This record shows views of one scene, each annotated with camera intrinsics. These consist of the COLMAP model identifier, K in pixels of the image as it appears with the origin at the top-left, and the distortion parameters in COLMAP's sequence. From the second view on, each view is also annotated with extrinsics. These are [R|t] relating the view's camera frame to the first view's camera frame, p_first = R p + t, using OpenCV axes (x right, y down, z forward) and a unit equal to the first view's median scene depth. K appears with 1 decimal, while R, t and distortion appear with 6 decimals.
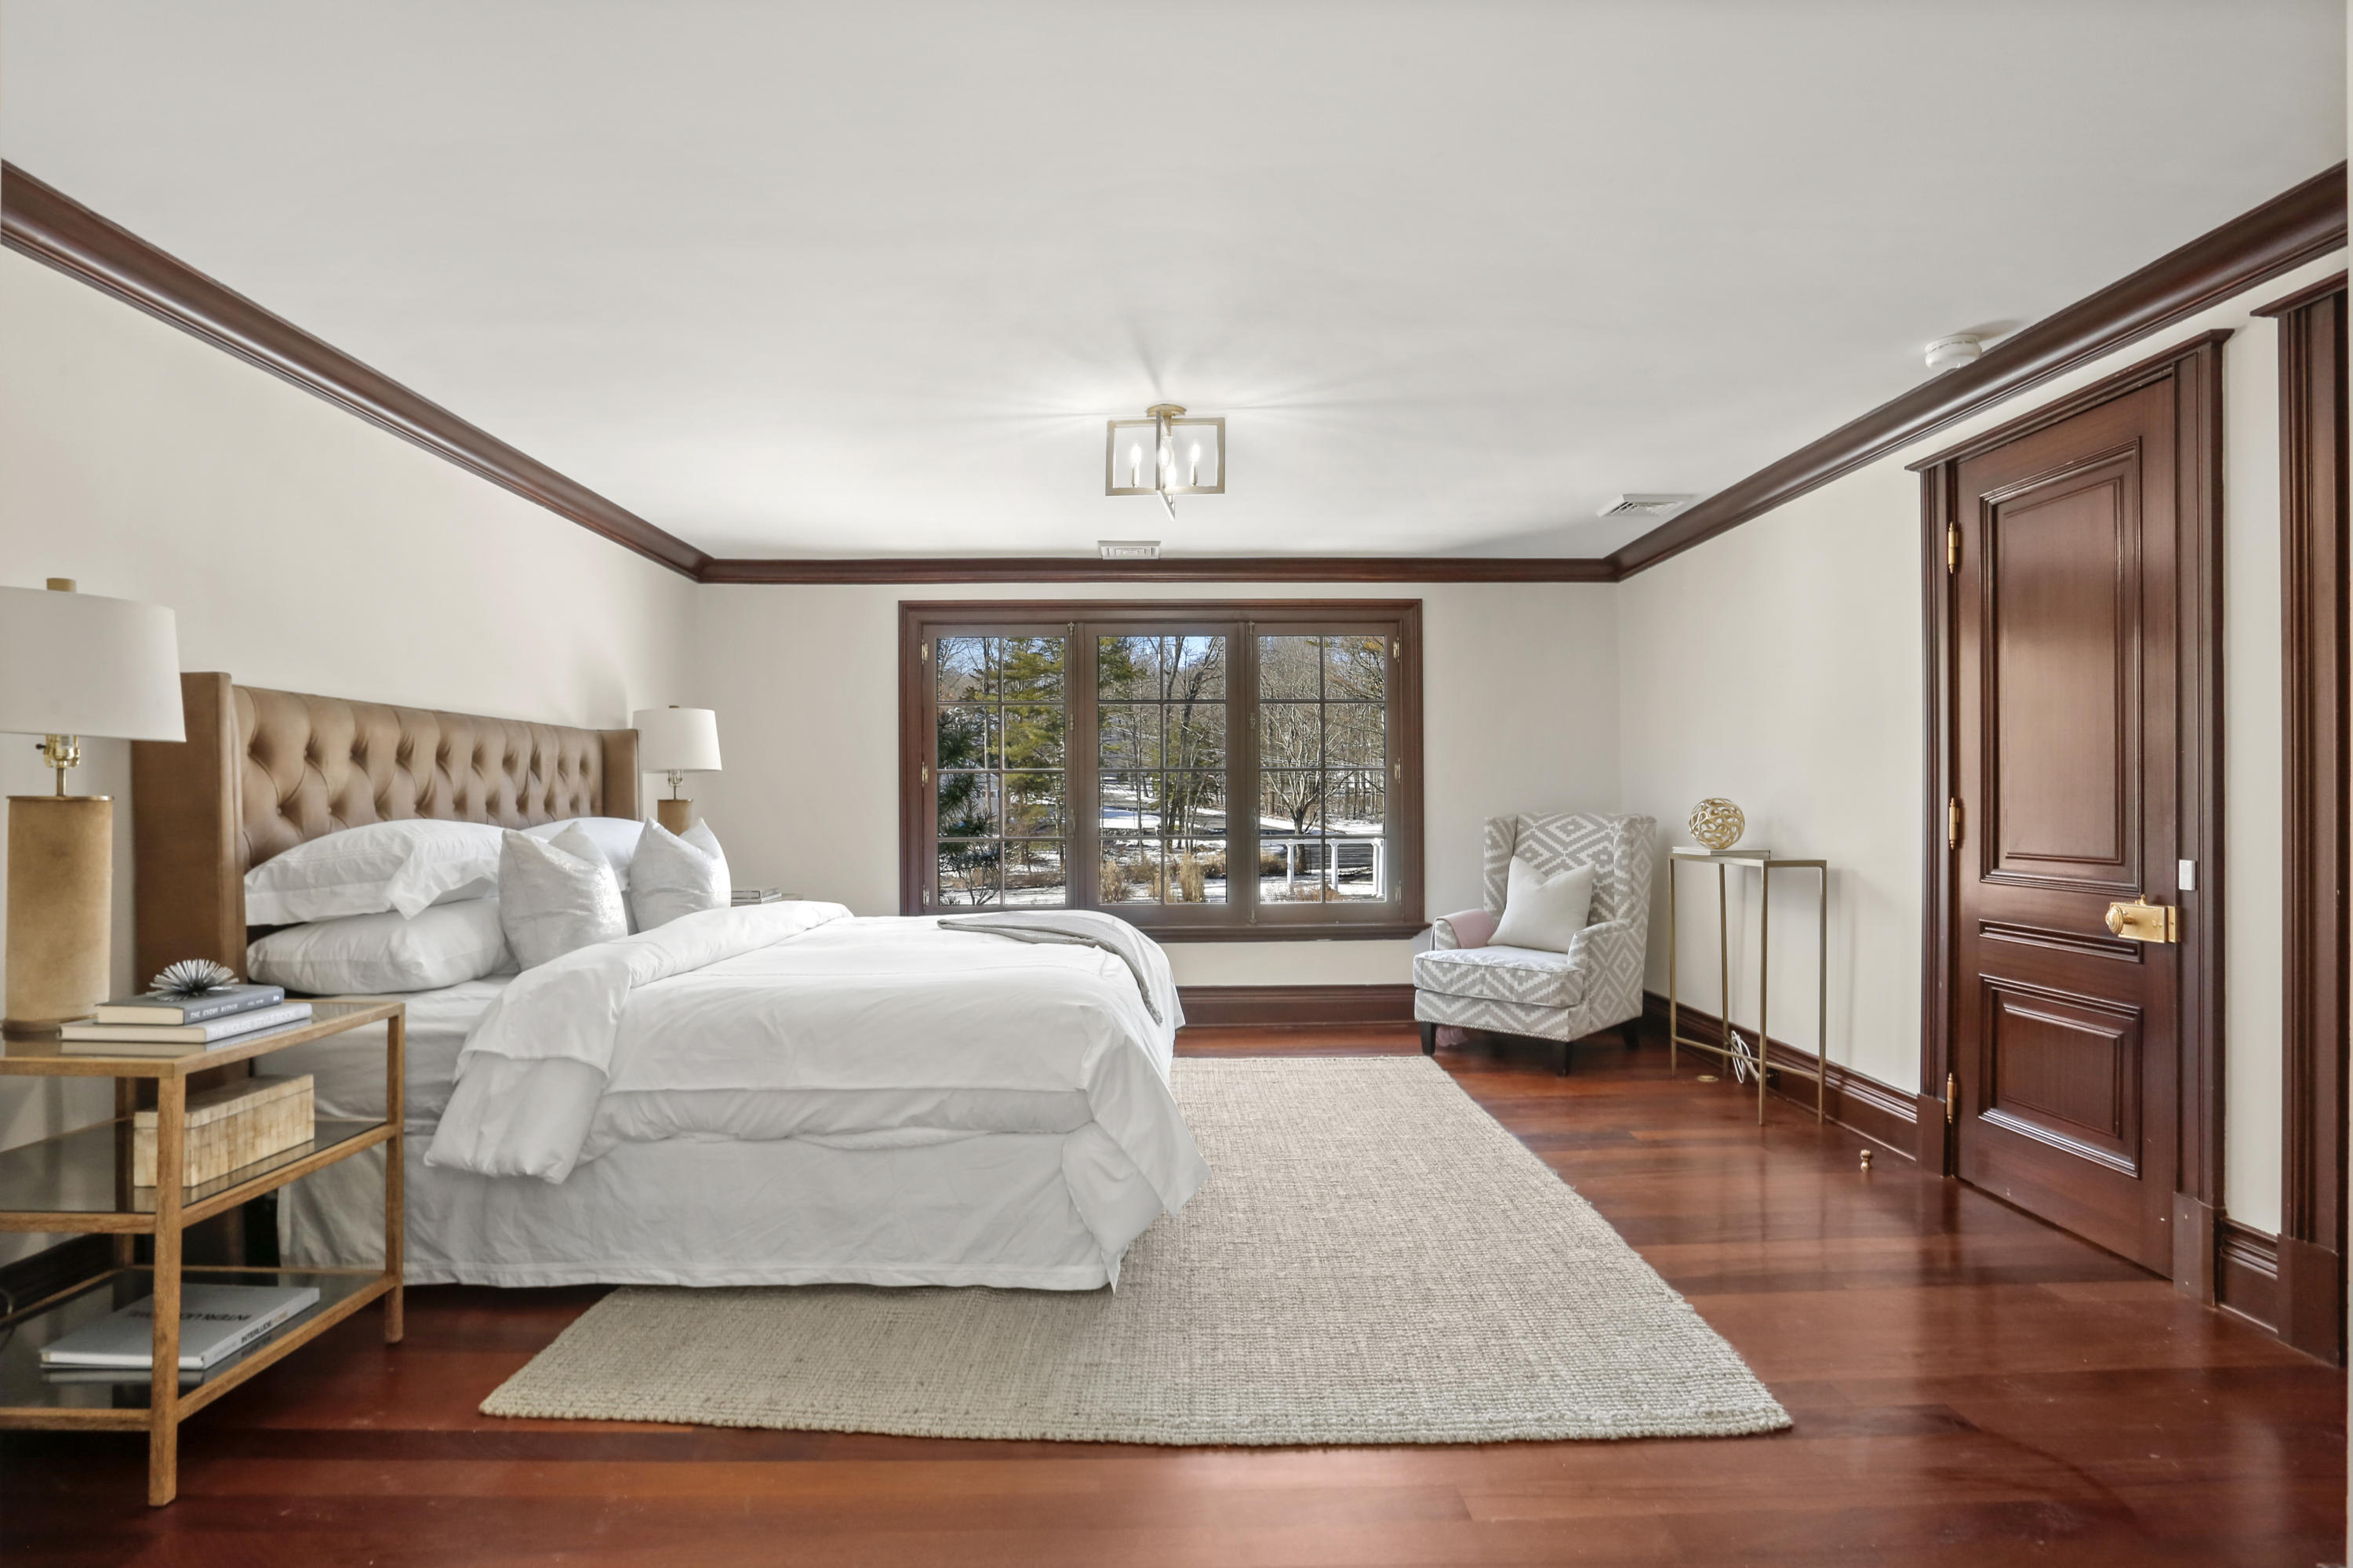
lens RADIAL K [[1191.6, 0, 1173.8], [0, 1191.6, 797.7], [0, 0, 1]] dist [-0.039314, 0.000614]
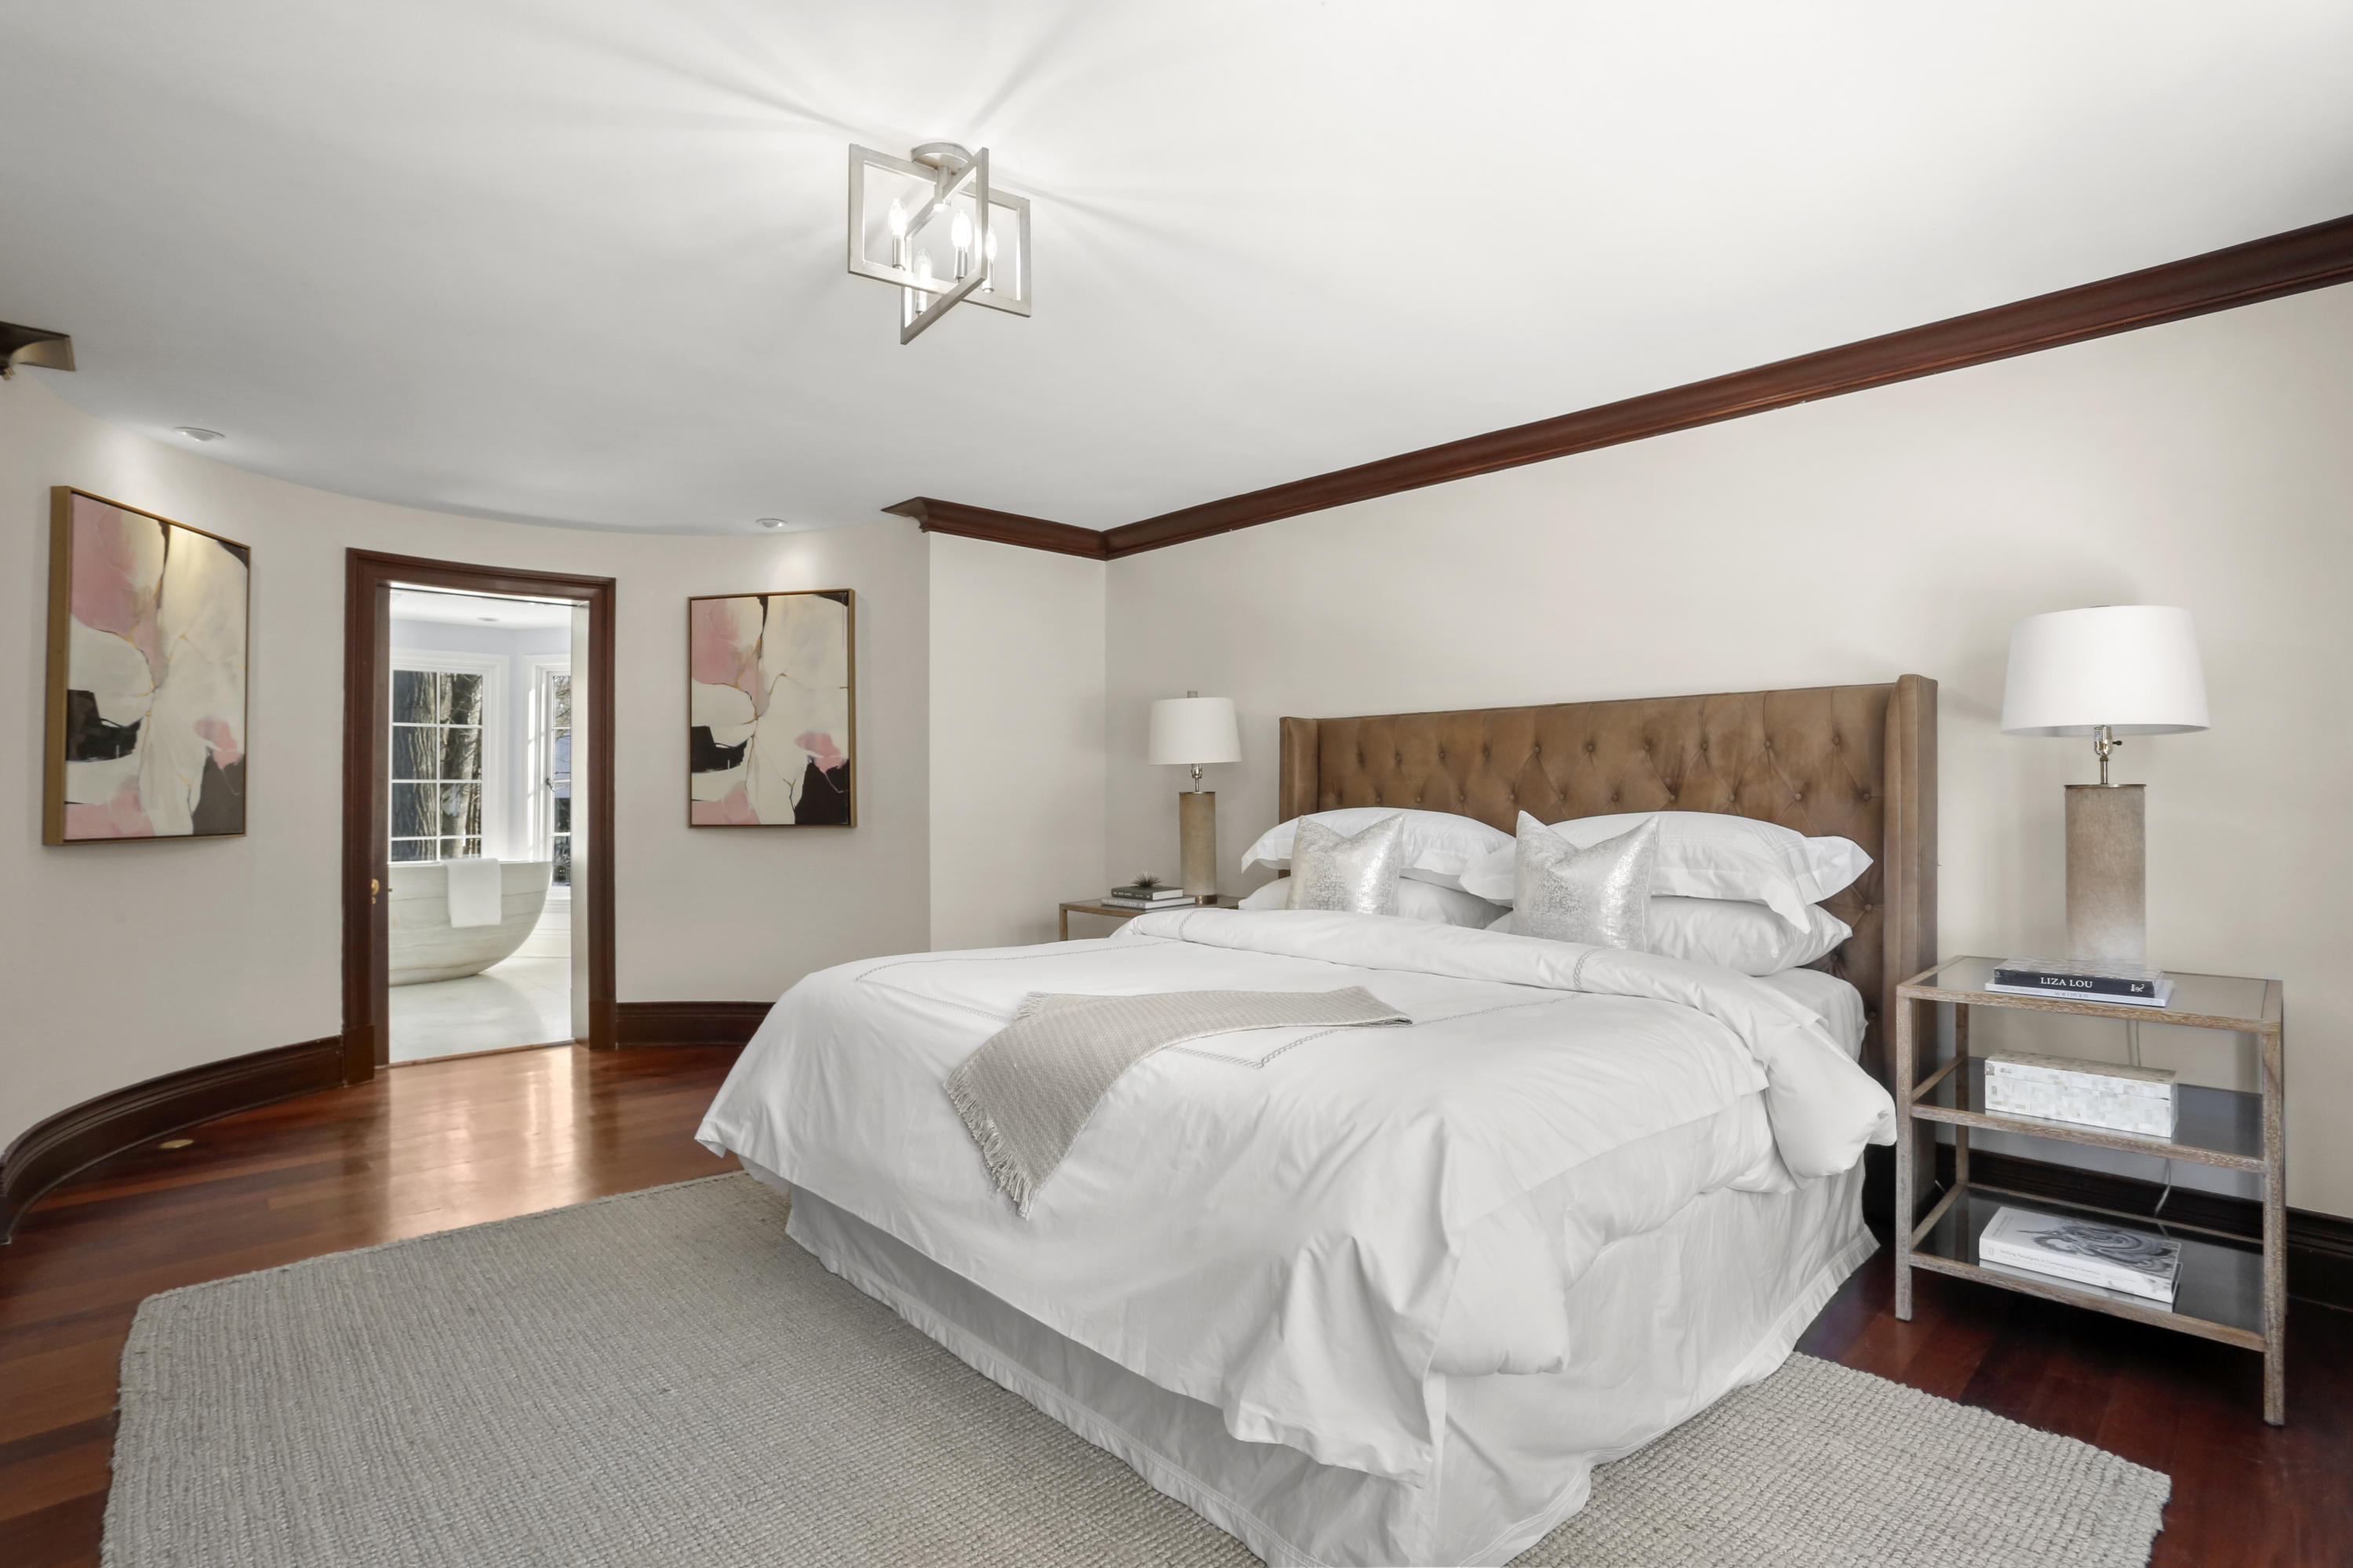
lens RADIAL K [[1150.0, 0, 1179.6], [0, 1150.0, 797.4], [0, 0, 1]] dist [-0.076553, 0.034182]
pose [[-0.731165, 0.006518, -0.682170, 0.224930], [0.006405, 0.999976, 0.002689, 0.002282], [0.682171, -0.002403, -0.731189, 1.129383]]
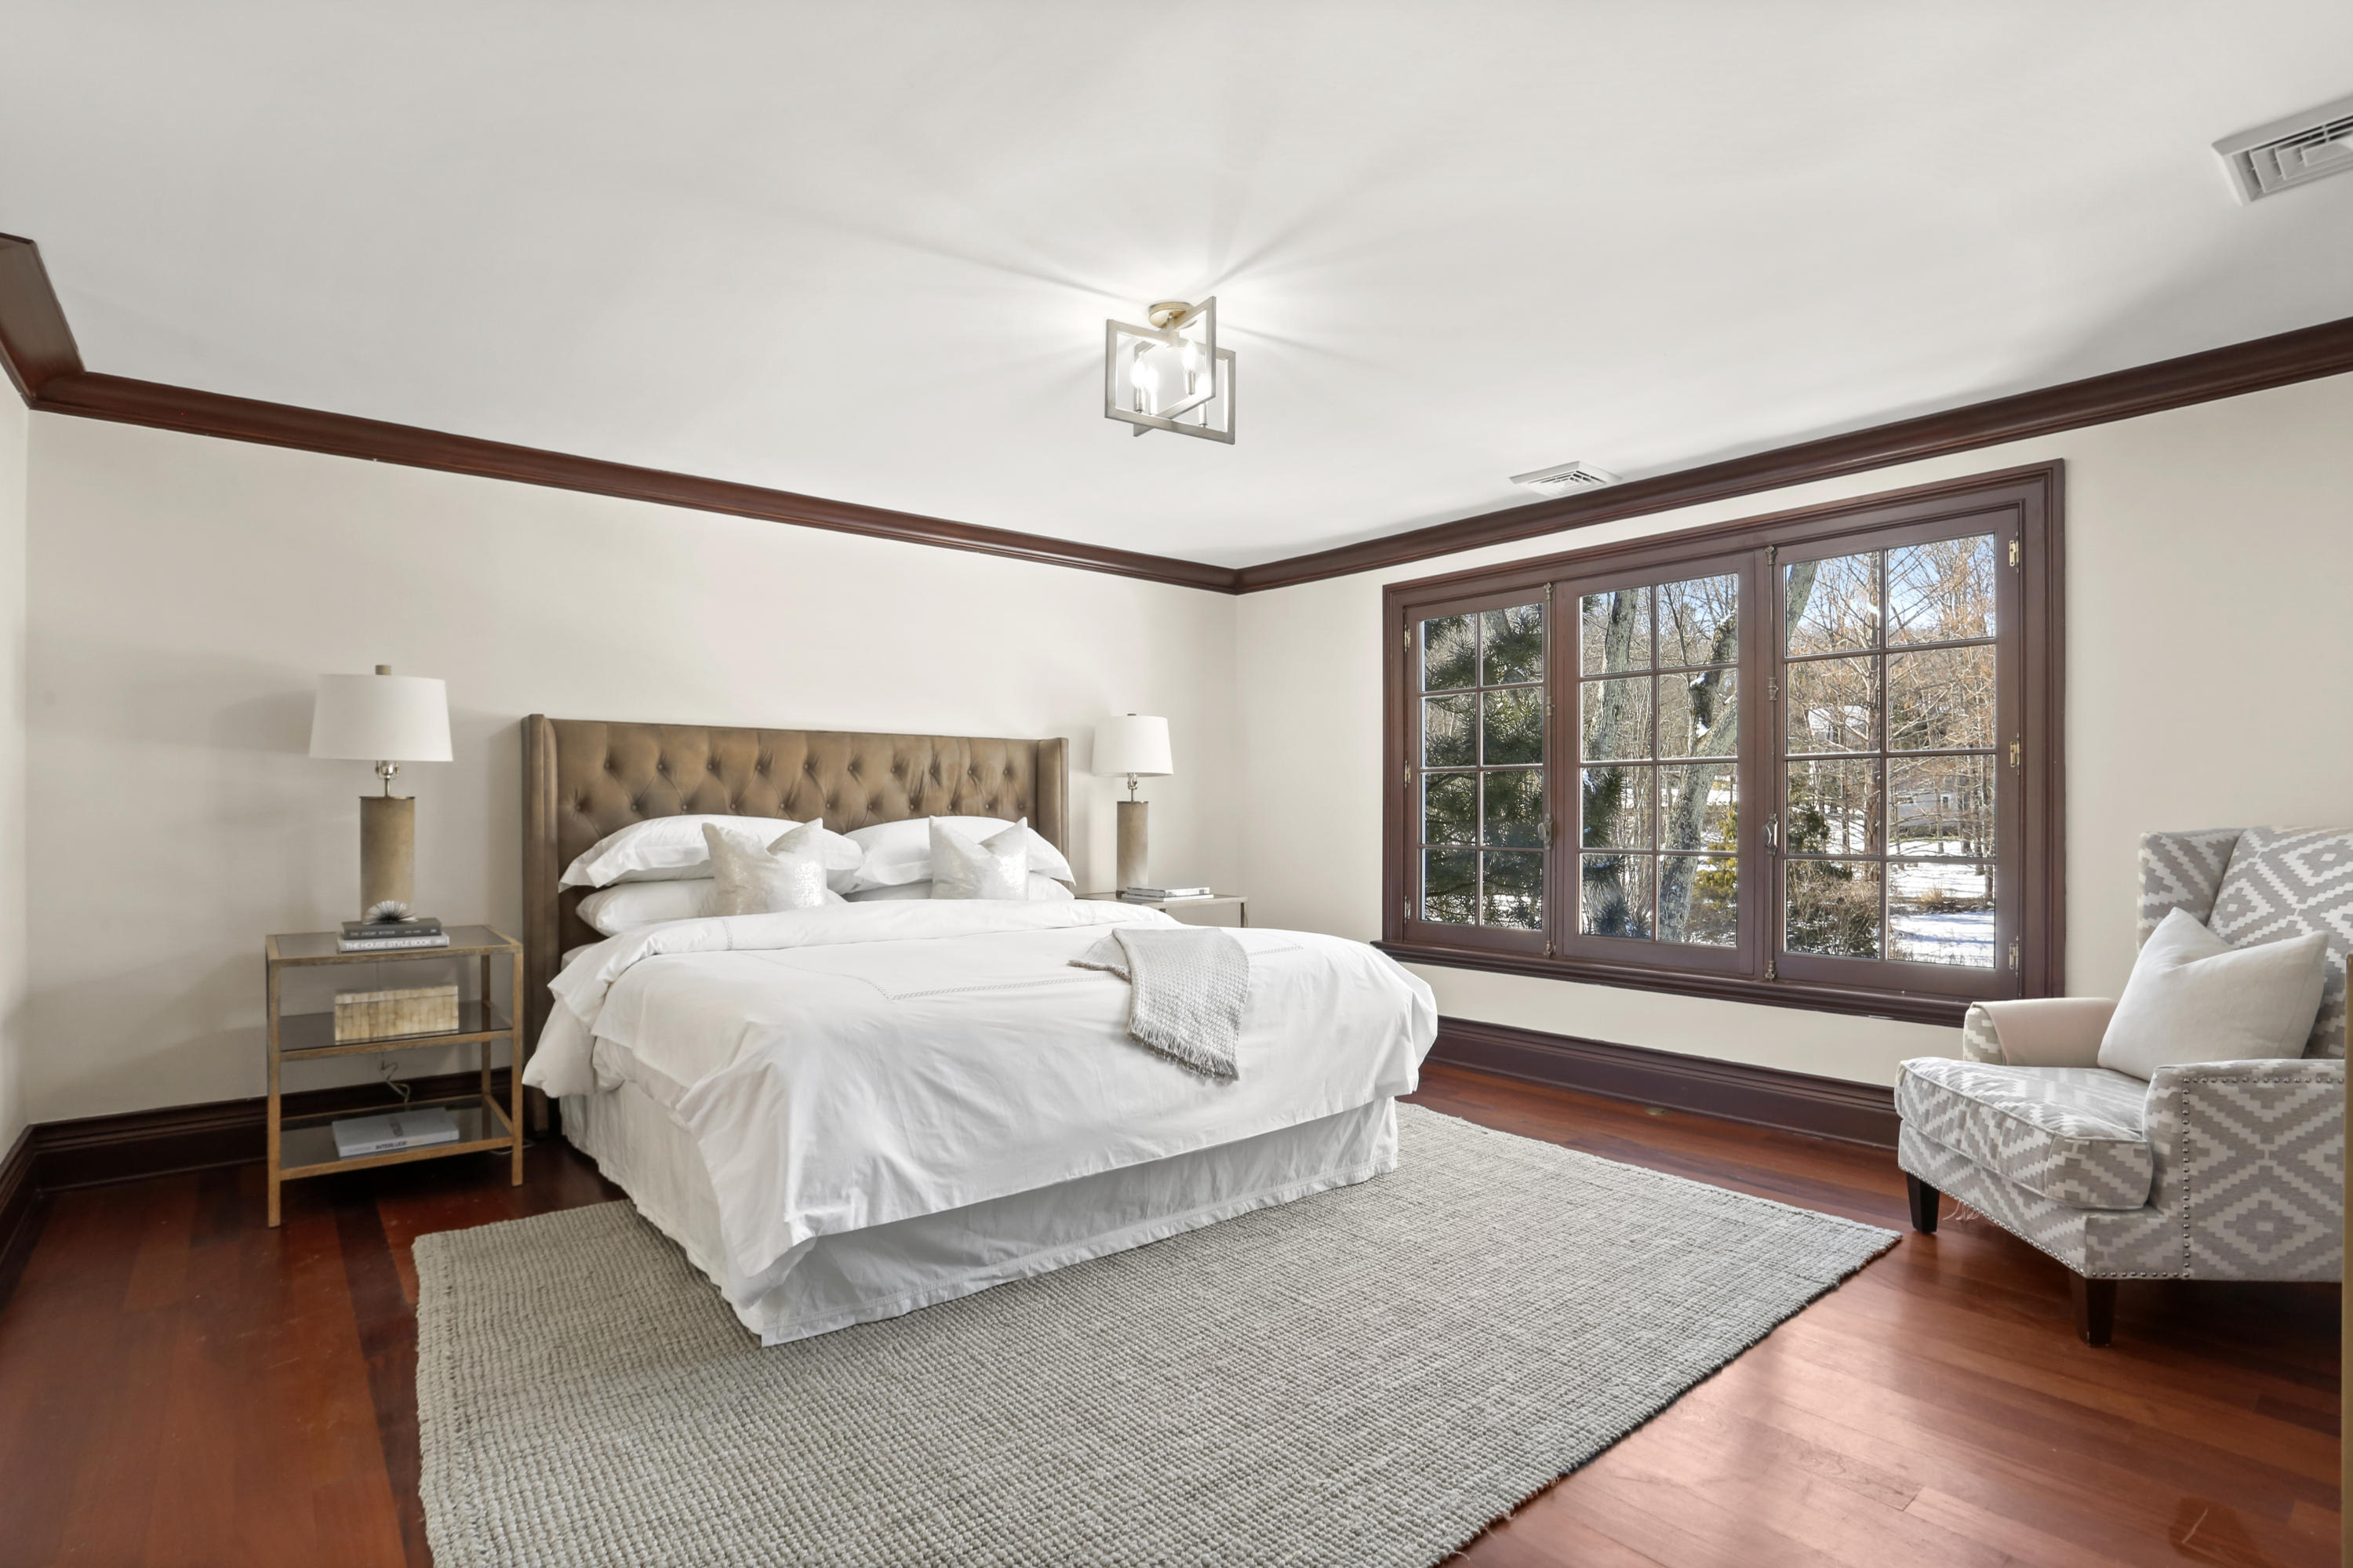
lens RADIAL K [[1154.3, 0, 1185.3], [0, 1154.3, 808.8], [0, 0, 1]] dist [-0.076557, 0.034068]
pose [[0.627386, 0.005237, -0.778691, 0.451377], [-0.000299, 0.999979, 0.006485, 0.002244], [0.778708, -0.003836, 0.627375, 0.394475]]
